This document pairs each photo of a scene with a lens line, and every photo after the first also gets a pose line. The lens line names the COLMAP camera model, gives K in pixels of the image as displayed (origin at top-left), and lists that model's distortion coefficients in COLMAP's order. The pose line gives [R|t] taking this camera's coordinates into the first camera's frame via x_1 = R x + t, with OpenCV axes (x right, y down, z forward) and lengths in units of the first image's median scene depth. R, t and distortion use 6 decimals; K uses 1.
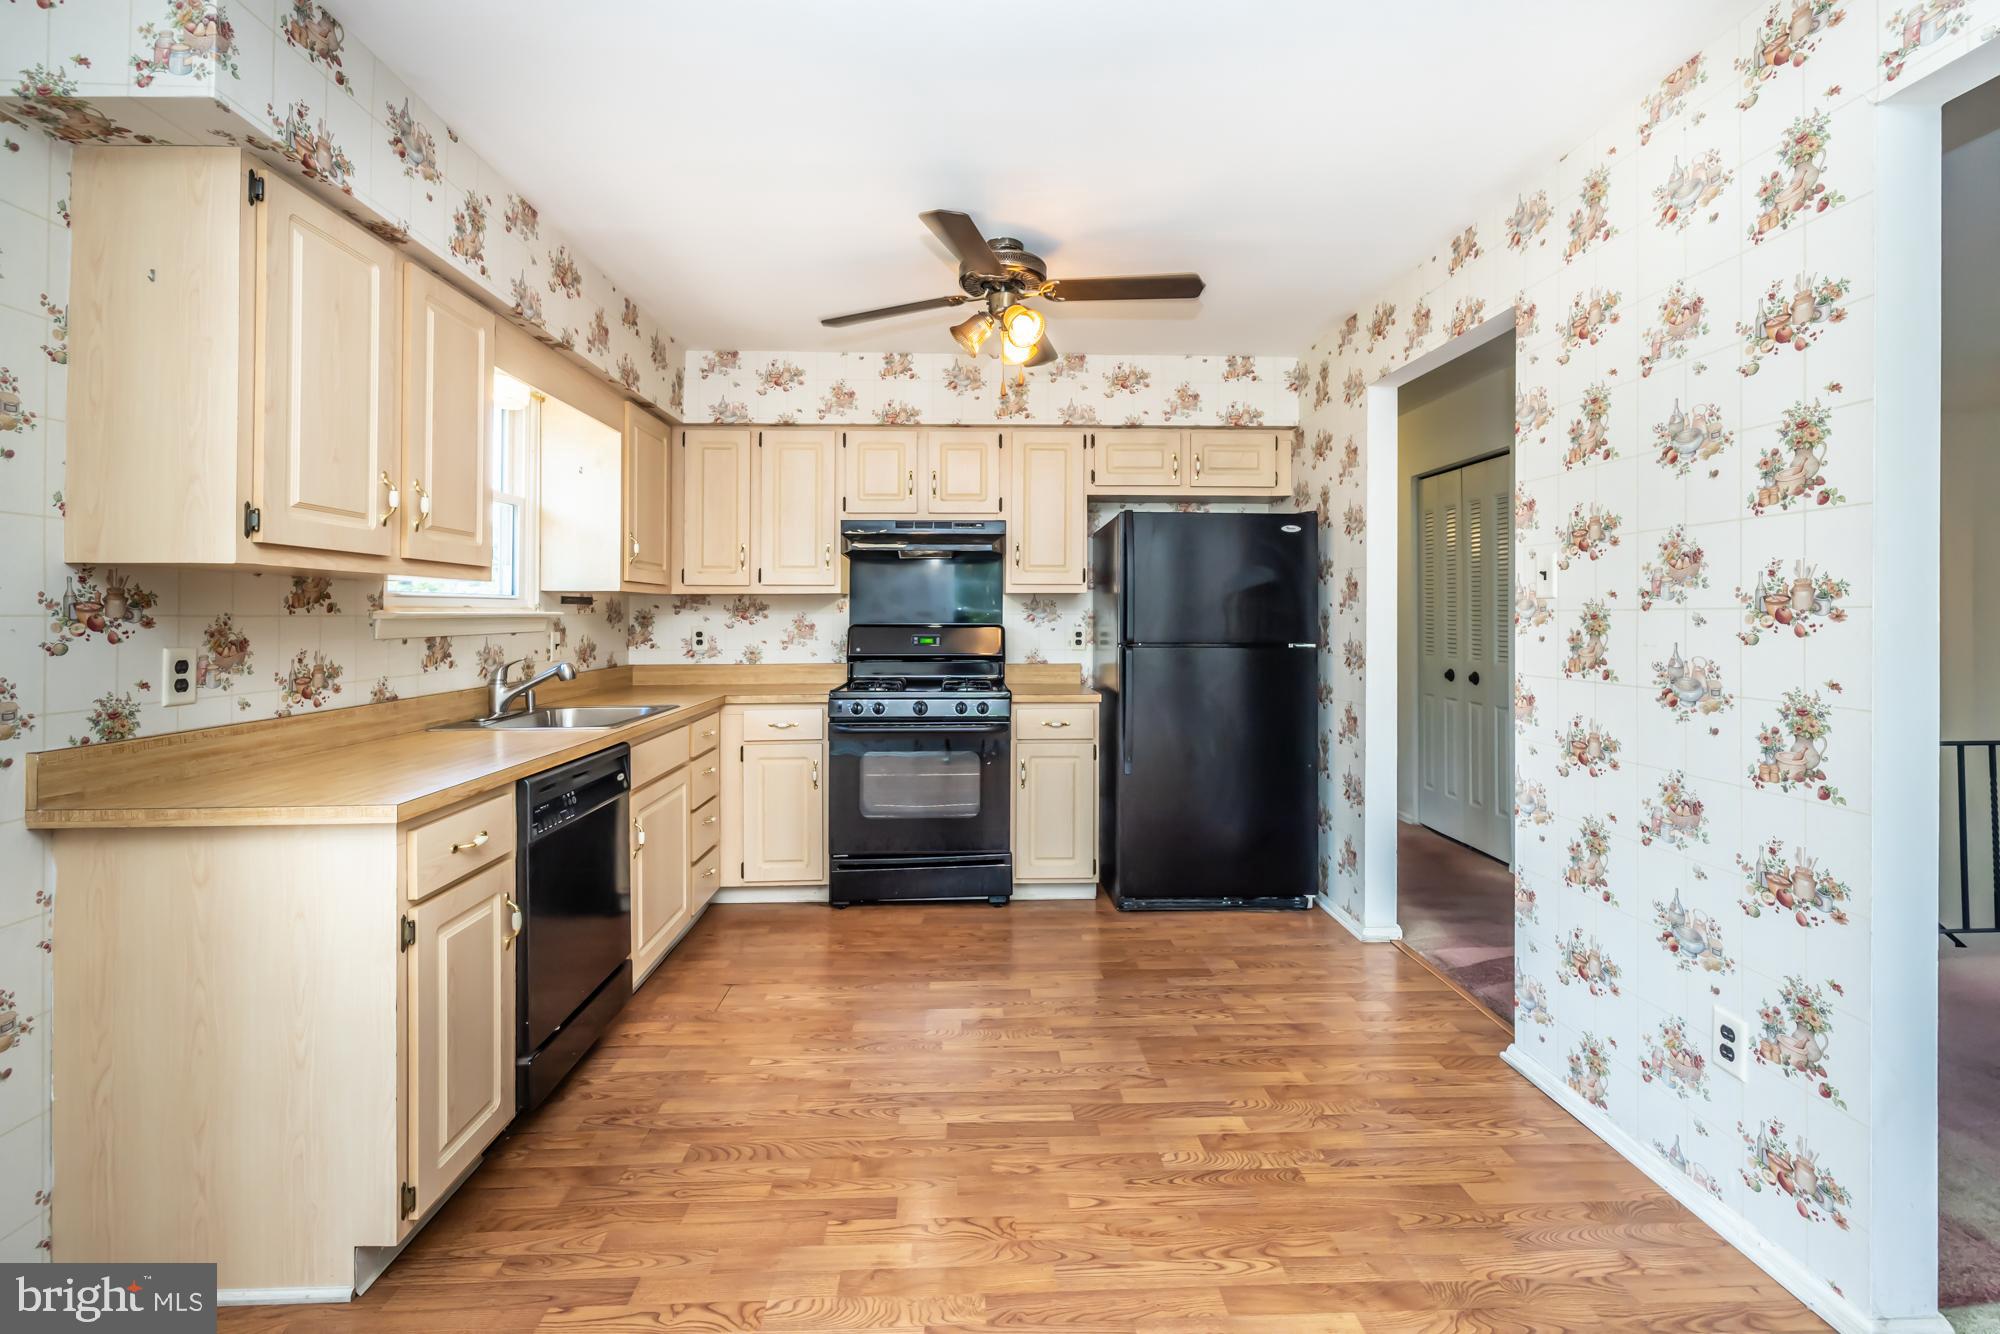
lens RADIAL K [[861.0, 0, 1002.1], [0, 861.0, 607.3], [0, 0, 1]] dist [-0.000520, 0.000500]
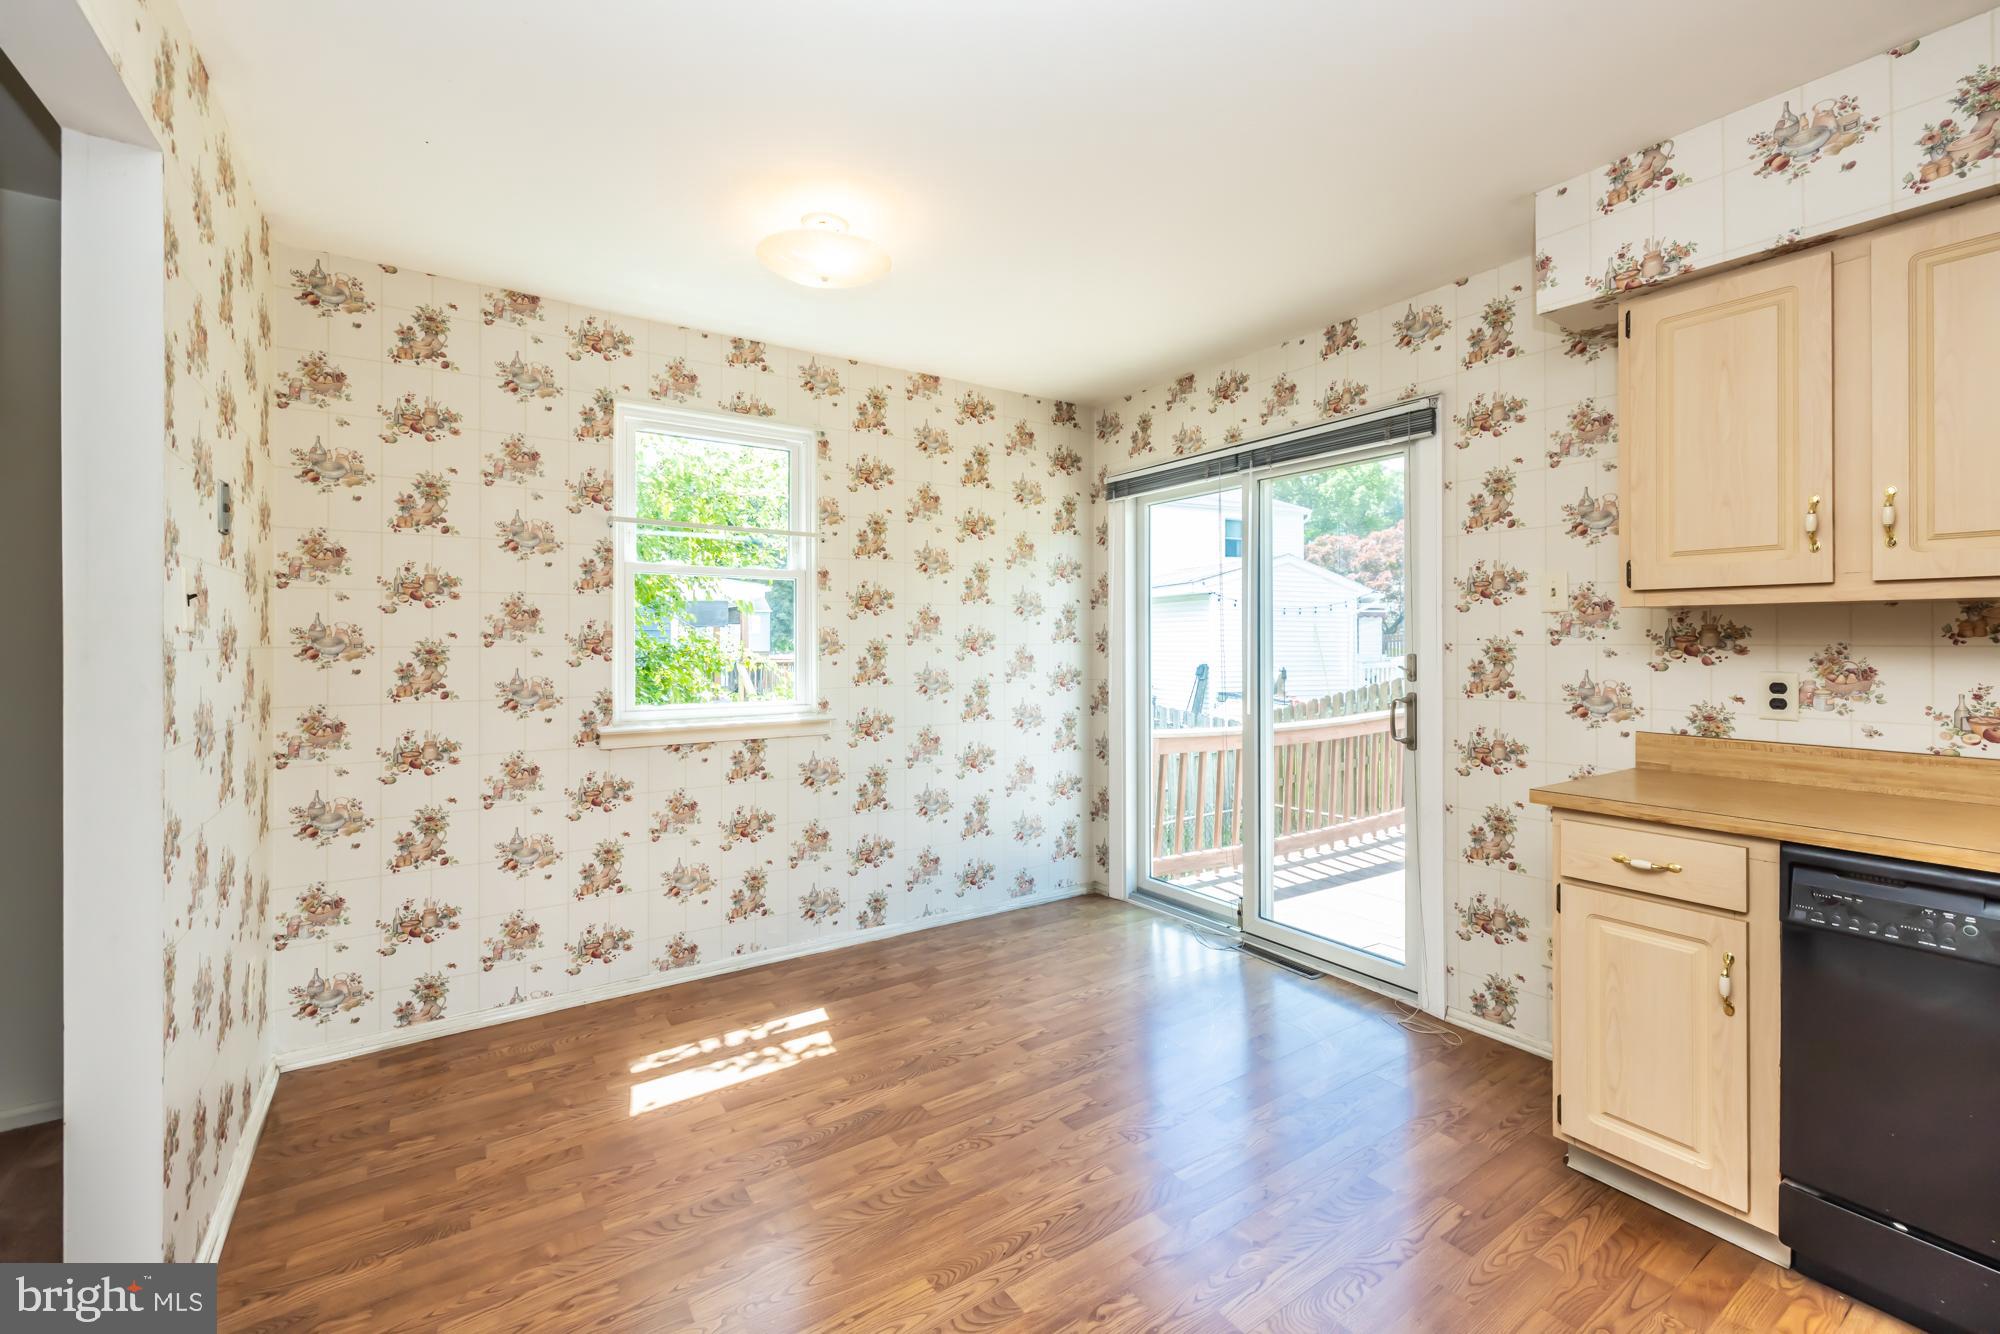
lens RADIAL K [[839.9, 0, 991.7], [0, 839.9, 637.4], [0, 0, 1]] dist [0.000578, 0.000066]
pose [[-0.855664, 0.001708, -0.517529, 0.382442], [0.008116, 0.999916, -0.010117, 0.001196], [0.517468, -0.012857, -0.855606, 0.947661]]
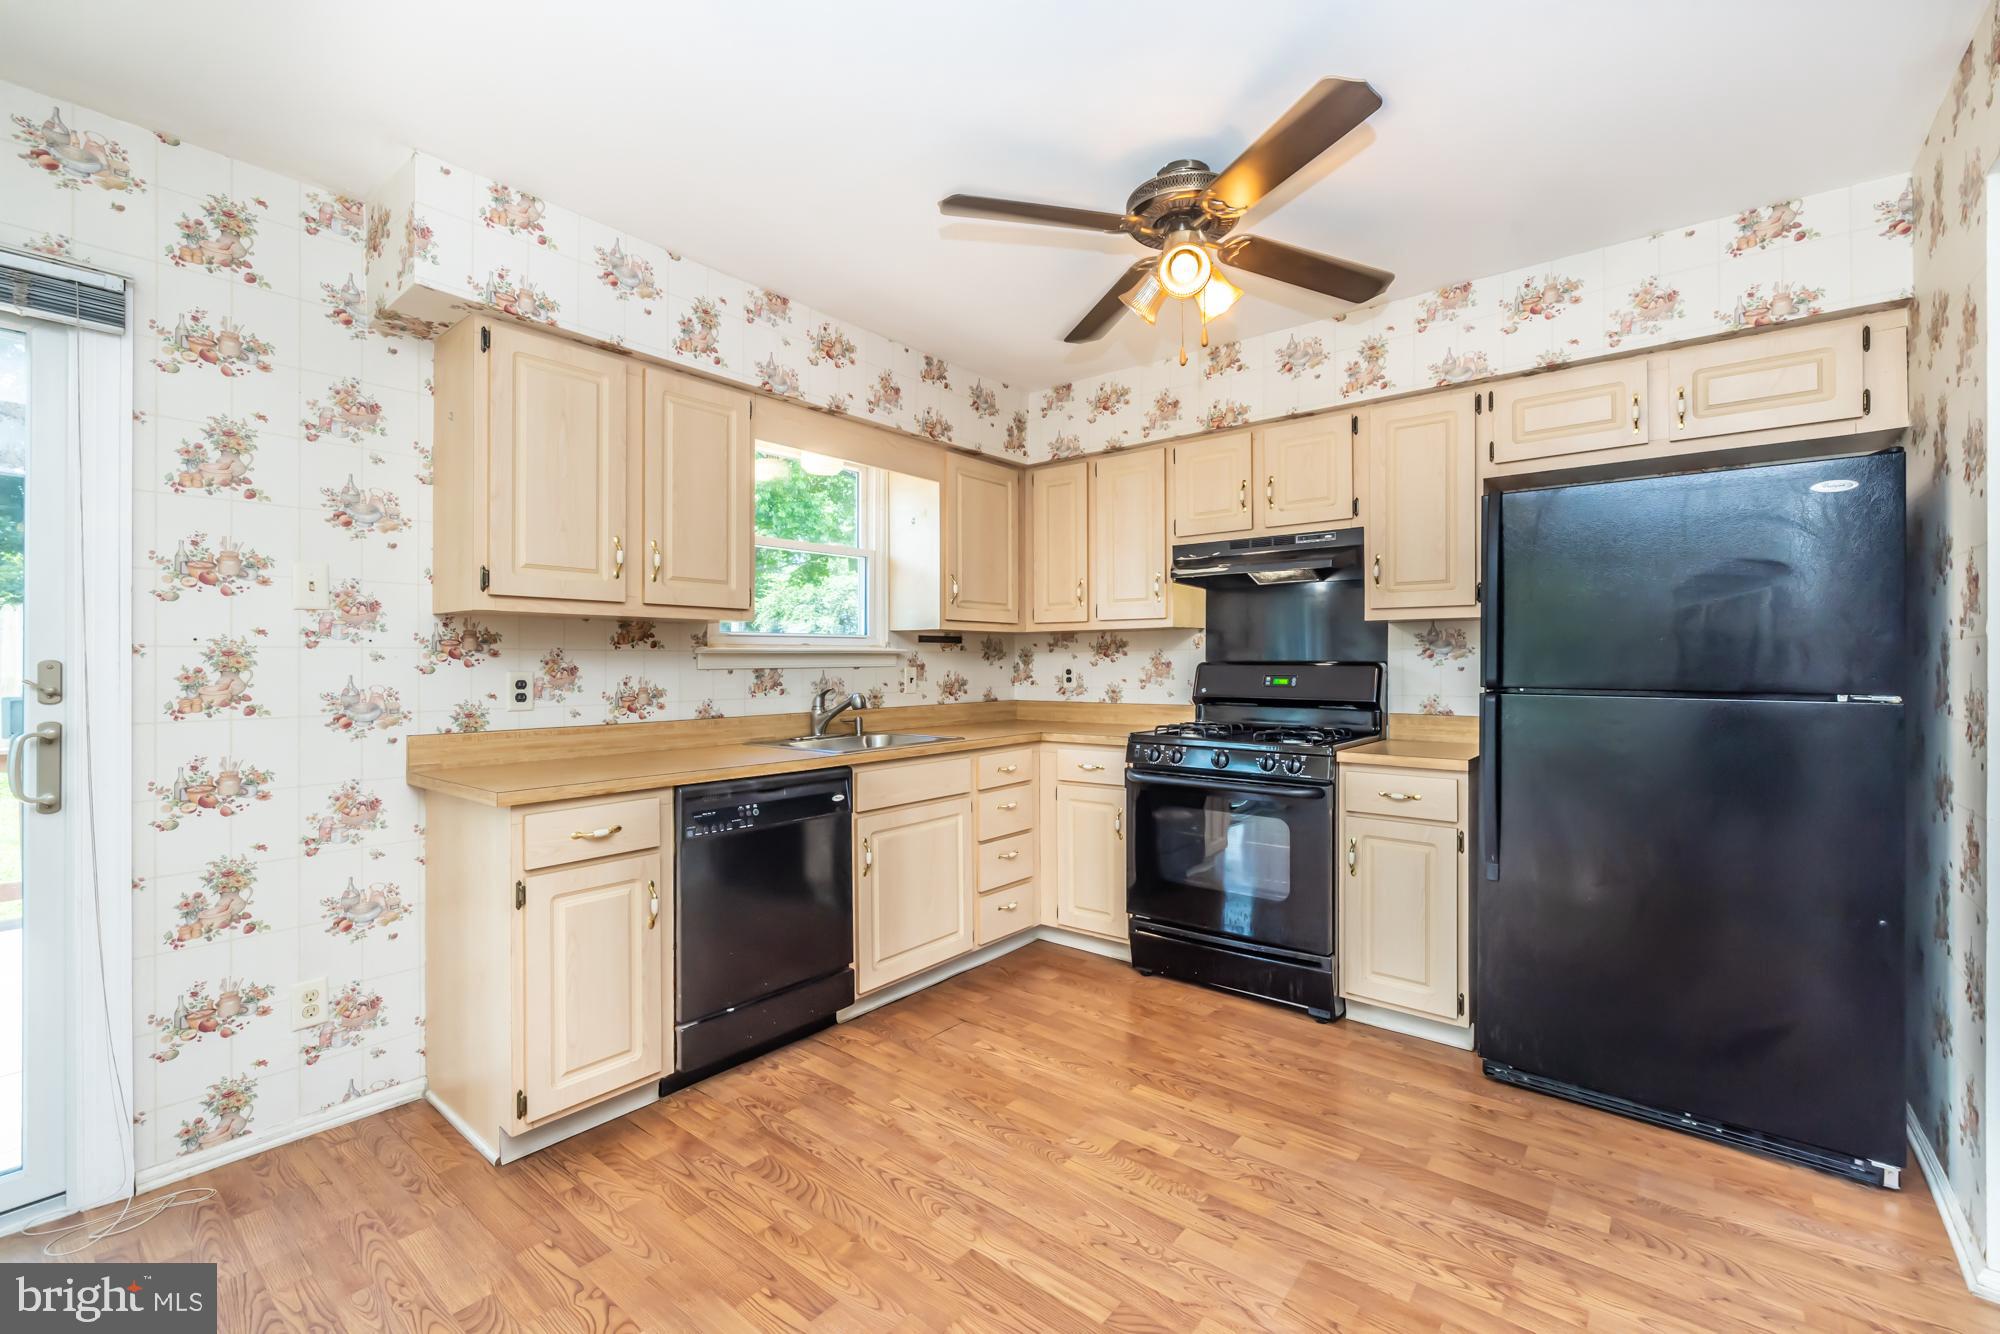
lens RADIAL K [[851.1, 0, 1002.0], [0, 851.1, 657.1], [0, 0, 1]] dist [-0.000084, 0.000229]
pose [[0.746359, -0.003755, -0.665533, 0.394677], [0.007386, 0.999969, 0.002641, 0.016629], [0.665502, -0.006887, 0.746364, 0.312902]]
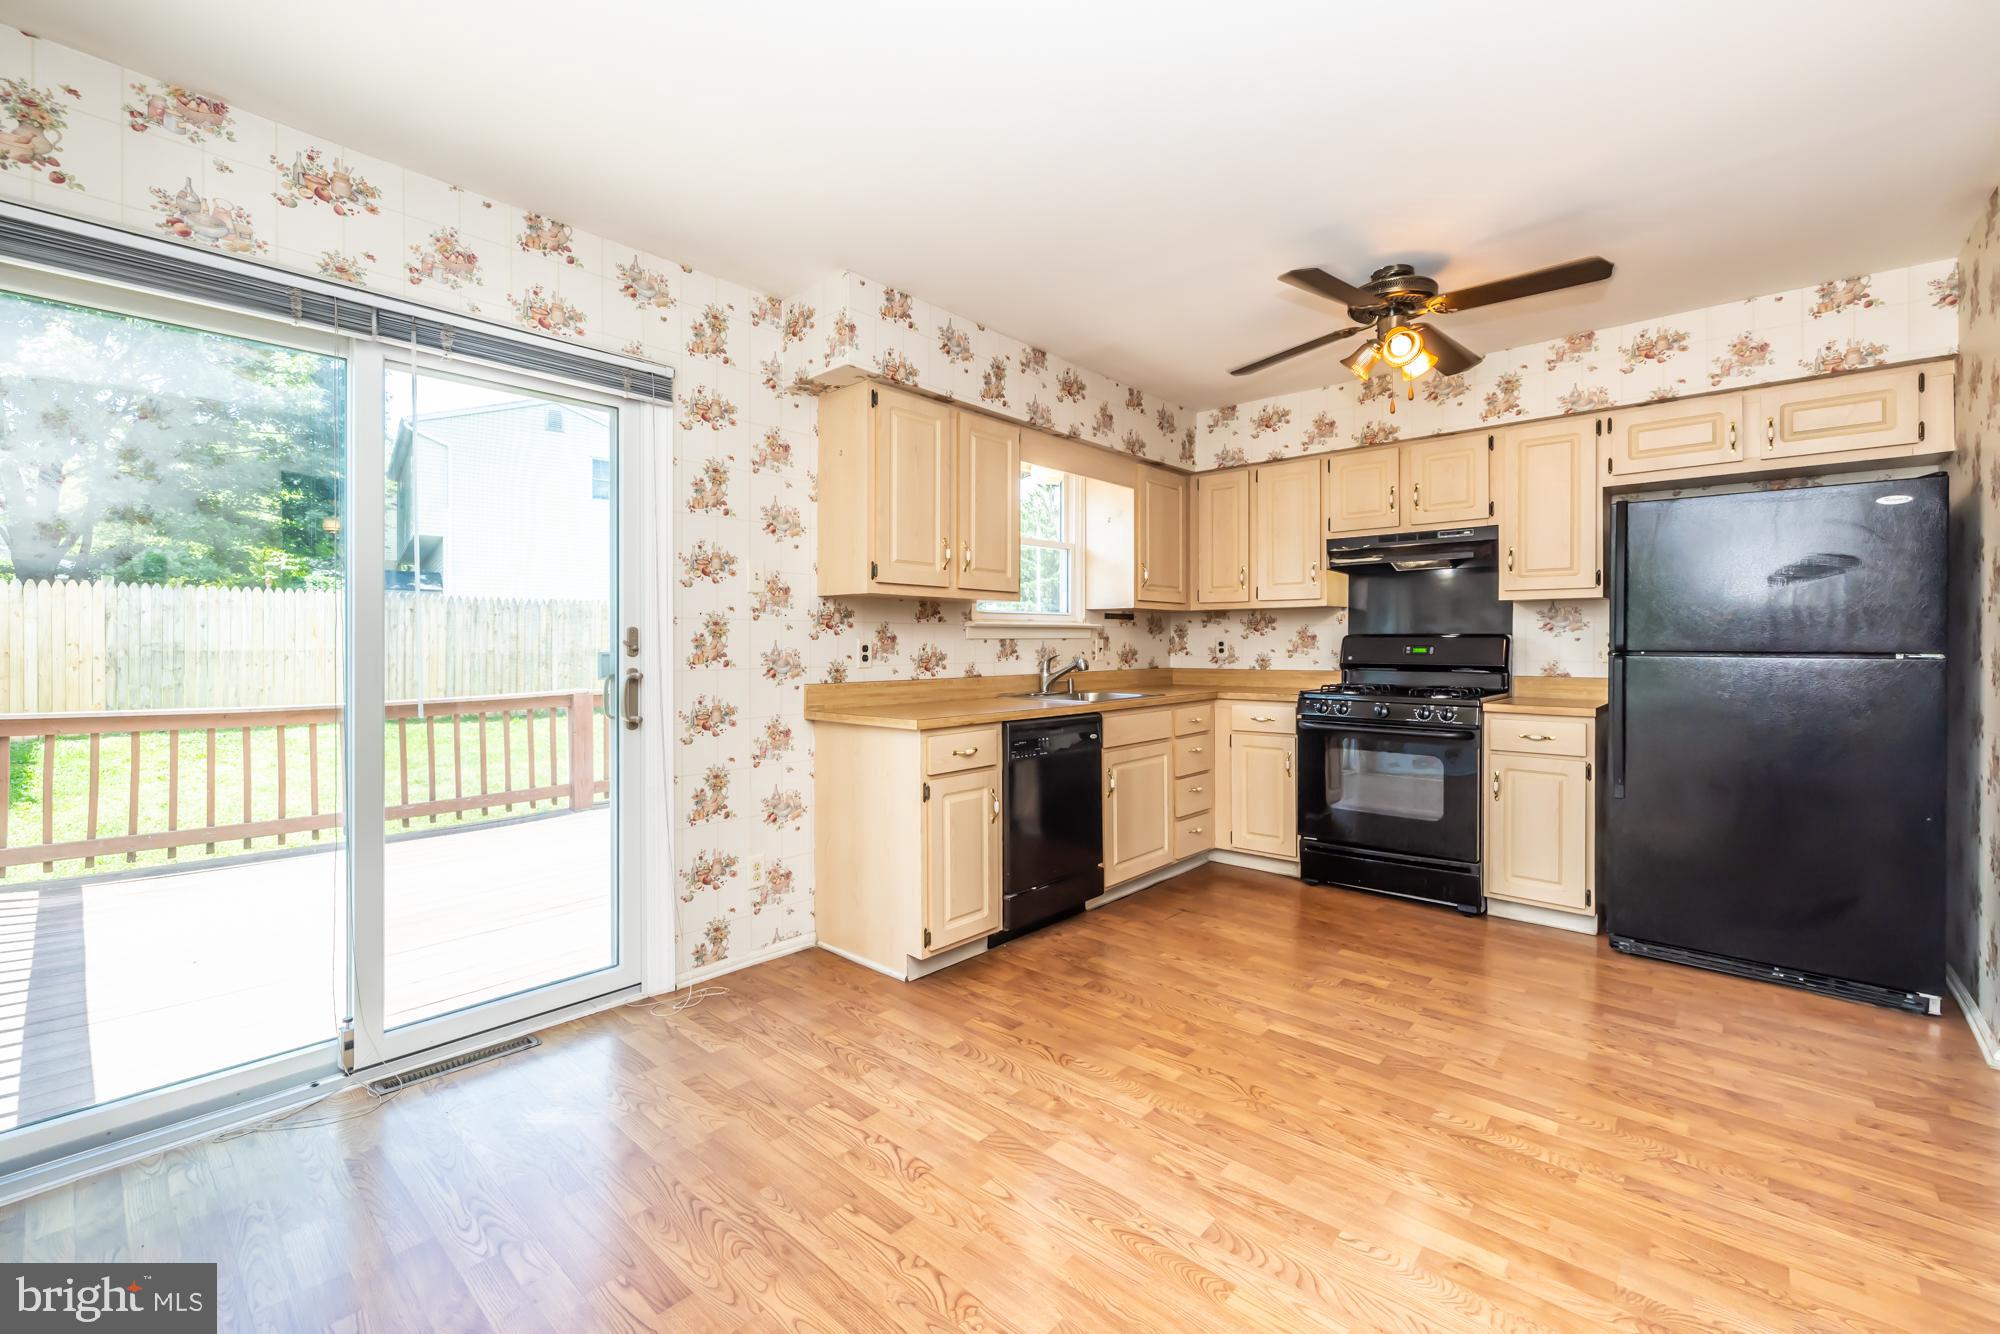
lens RADIAL K [[840.0, 0, 992.1], [0, 840.0, 642.3], [0, 0, 1]] dist [-0.000822, 0.000008]
pose [[0.710499, 0.000102, -0.703699, 0.383668], [0.006525, 0.999956, 0.006732, 0.029385], [0.703668, -0.009374, 0.710467, -0.093854]]
